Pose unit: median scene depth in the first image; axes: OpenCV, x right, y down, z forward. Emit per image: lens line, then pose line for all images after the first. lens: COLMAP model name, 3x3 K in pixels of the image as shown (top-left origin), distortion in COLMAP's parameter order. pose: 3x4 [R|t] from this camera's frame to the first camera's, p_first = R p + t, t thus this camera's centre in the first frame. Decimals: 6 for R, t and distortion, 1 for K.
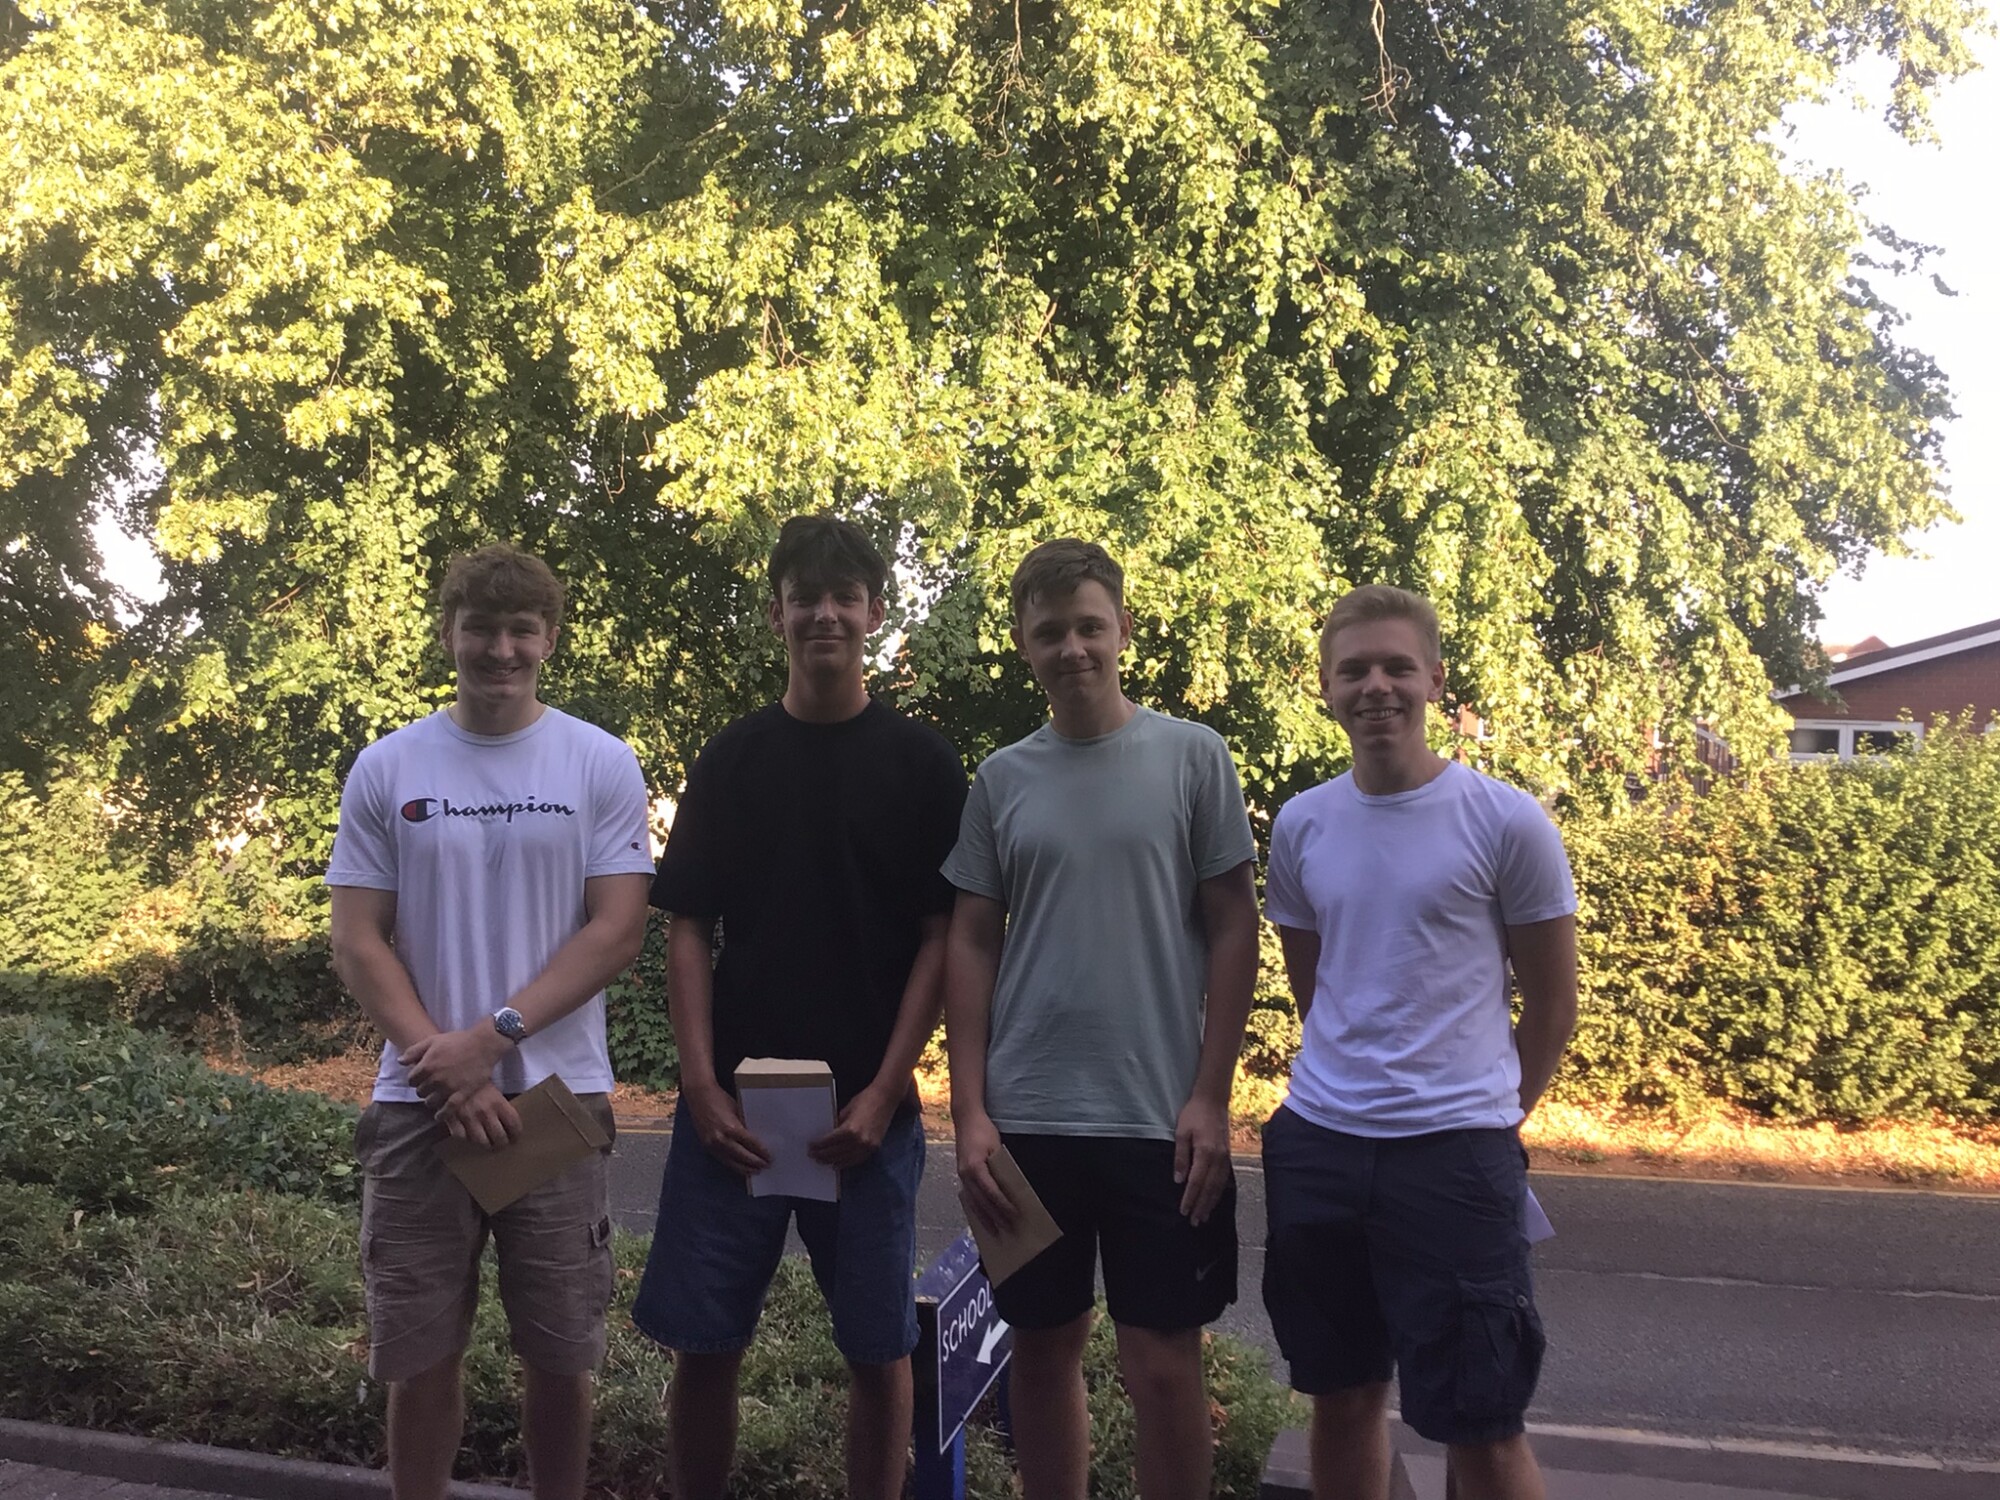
lens RADIAL K [[1797.7, 0, 990.2], [0, 1797.7, 761.4], [0, 0, 1]] dist [0.068286, -0.105436]
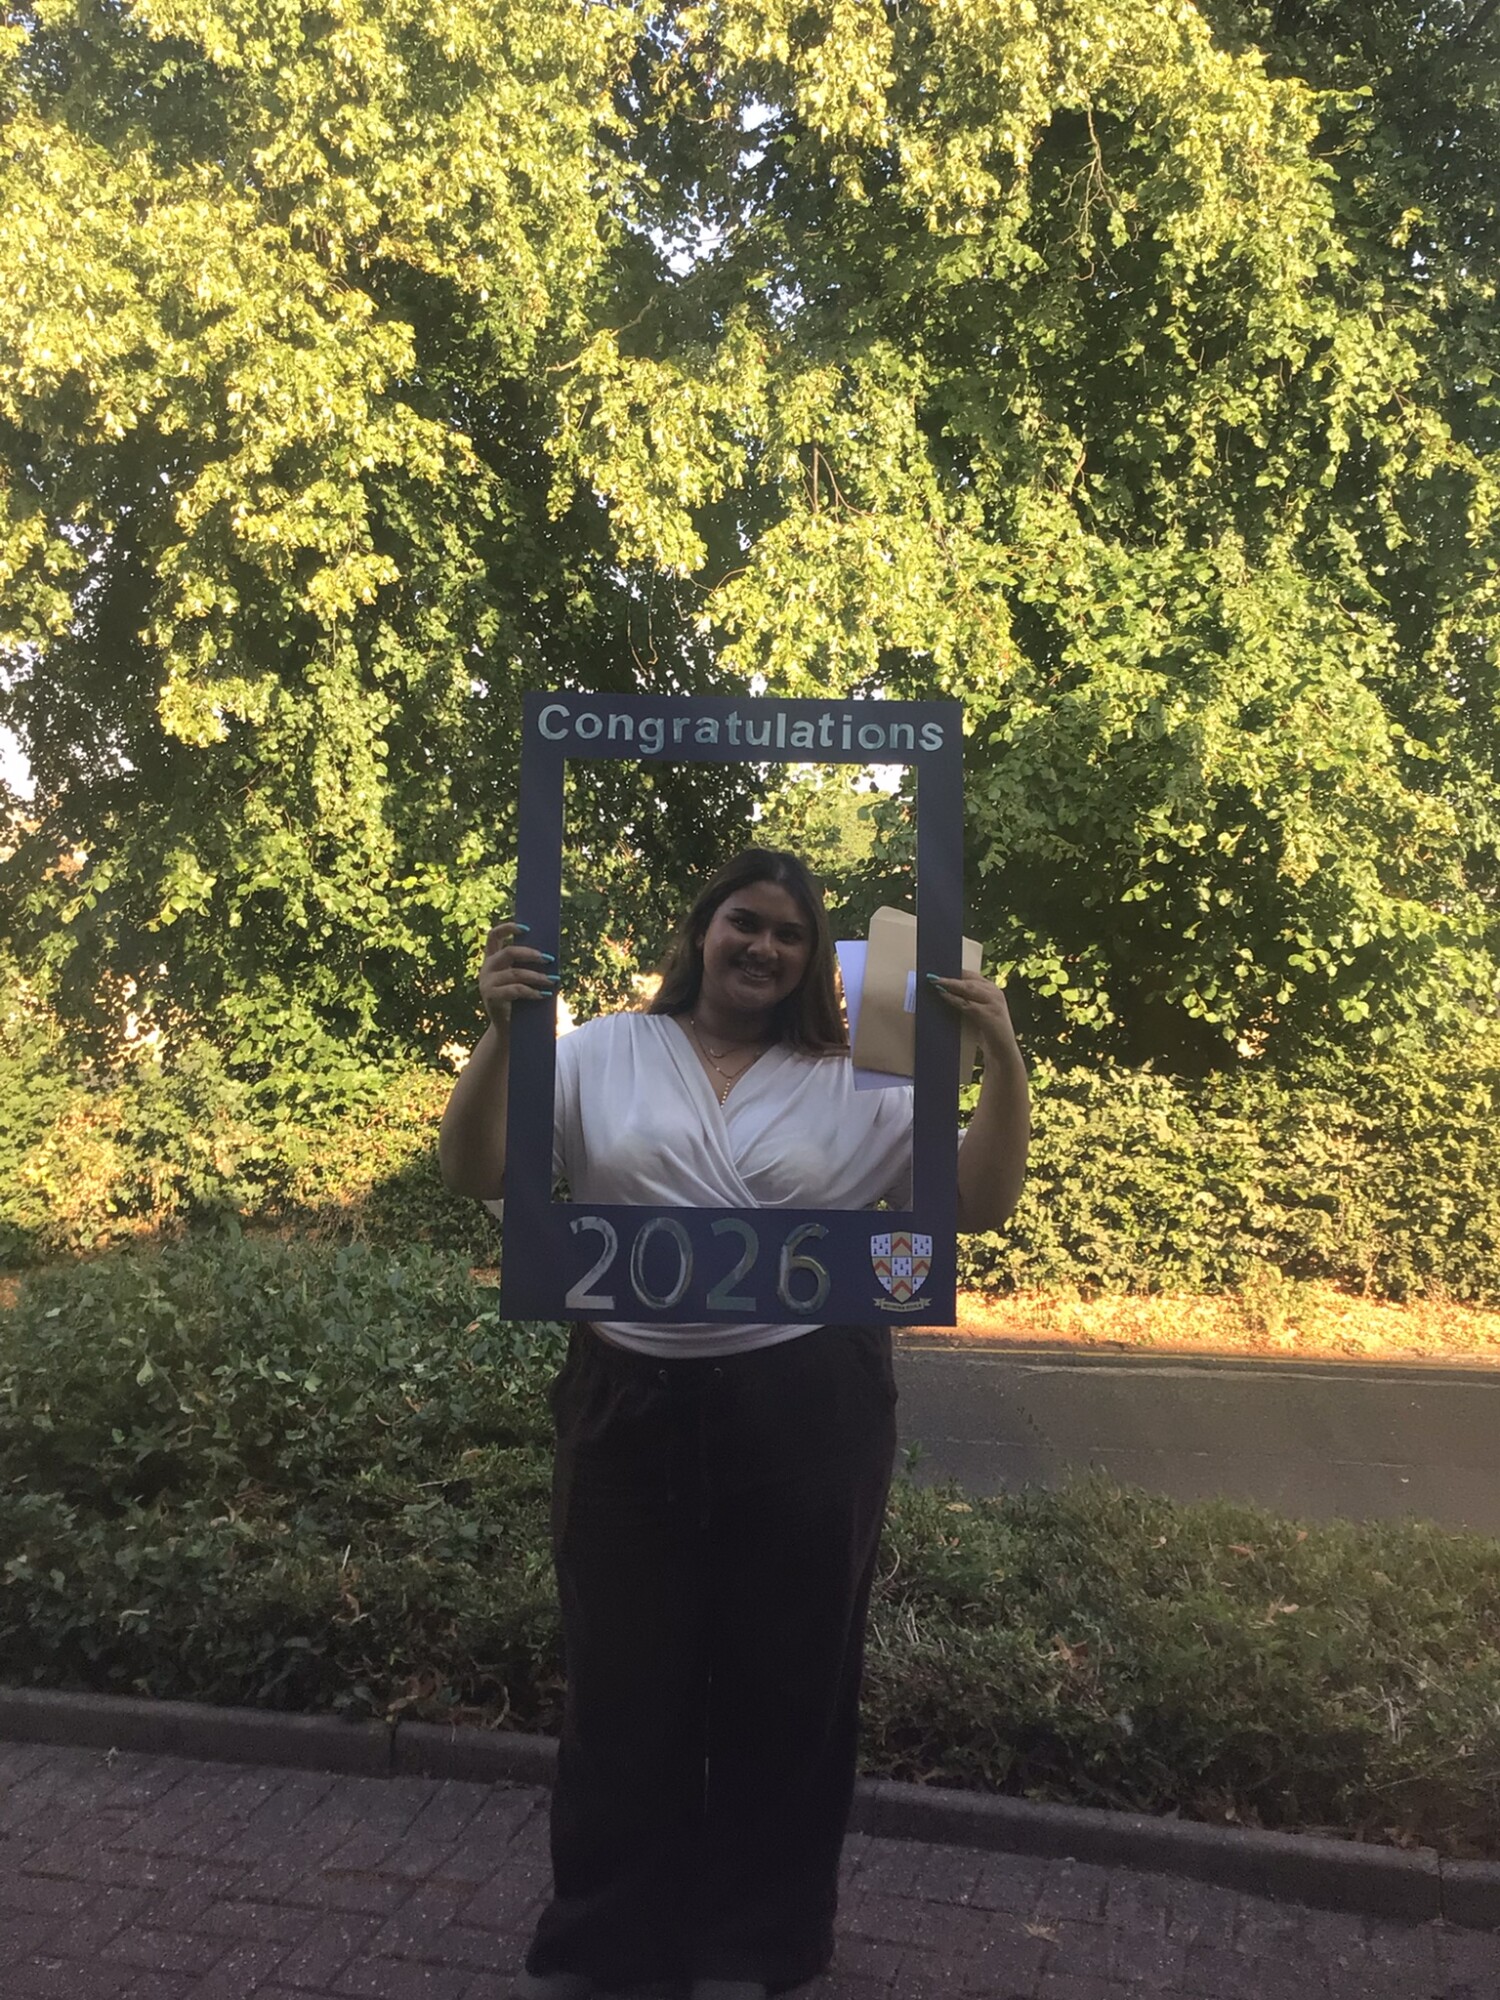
lens RADIAL K [[1797.7, 0, 743.6], [0, 1797.7, 1027.1], [0, 0, 1]] dist [0.068286, -0.105436]
pose [[0.999823, -0.013976, -0.012568, -0.147862], [0.014439, 0.999191, 0.037532, 0.004586], [0.012033, -0.037706, 0.999216, 0.065253]]
